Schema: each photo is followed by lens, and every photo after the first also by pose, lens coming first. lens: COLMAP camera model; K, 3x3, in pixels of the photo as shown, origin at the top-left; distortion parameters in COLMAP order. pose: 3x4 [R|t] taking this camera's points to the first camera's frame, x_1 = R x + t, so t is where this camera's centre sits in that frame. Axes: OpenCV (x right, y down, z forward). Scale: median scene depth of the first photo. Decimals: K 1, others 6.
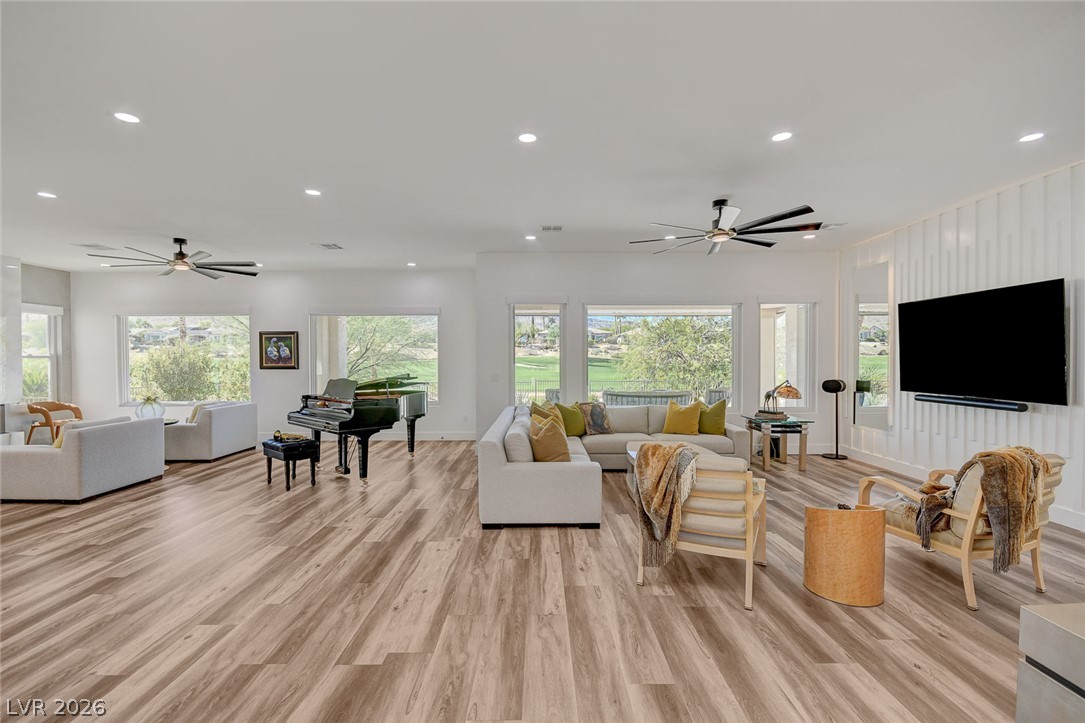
lens RADIAL K [[472.9, 0, 546.5], [0, 472.9, 363.6], [0, 0, 1]] dist [0.018414, -0.012010]
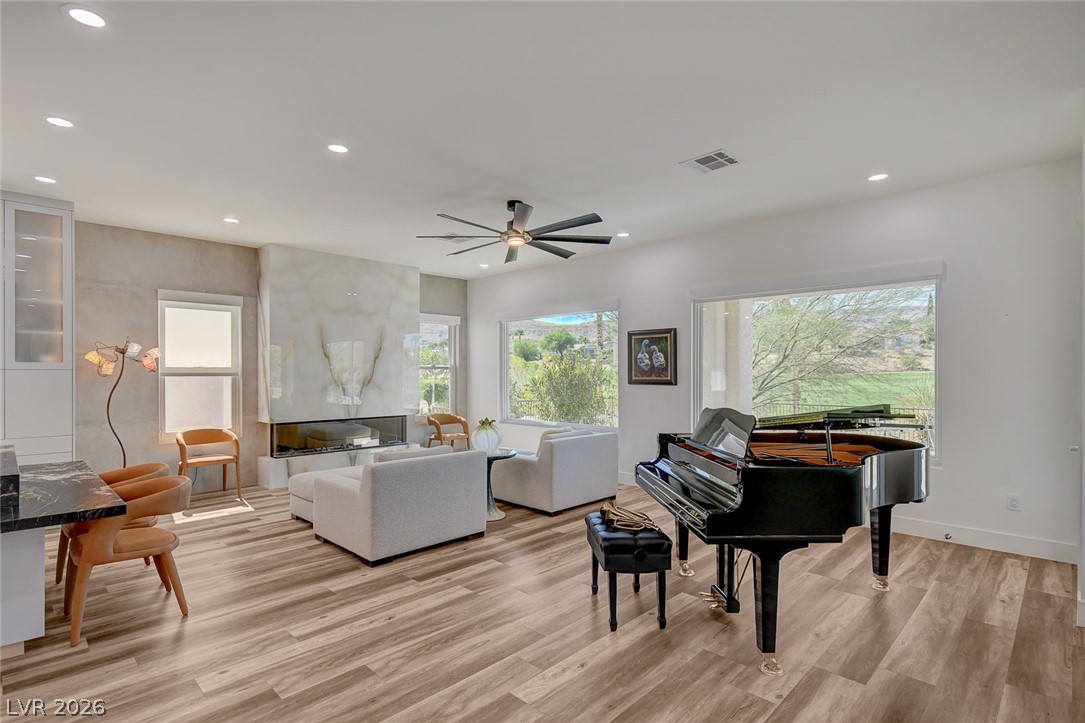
lens RADIAL K [[545.0, 0, 532.4], [0, 545.0, 375.5], [0, 0, 1]] dist [0.014176, -0.003213]
pose [[0.696553, 0.006412, -0.717477, -0.155261], [-0.008141, 0.999966, 0.001032, -0.000970], [0.717459, 0.005122, 0.696582, 0.433767]]
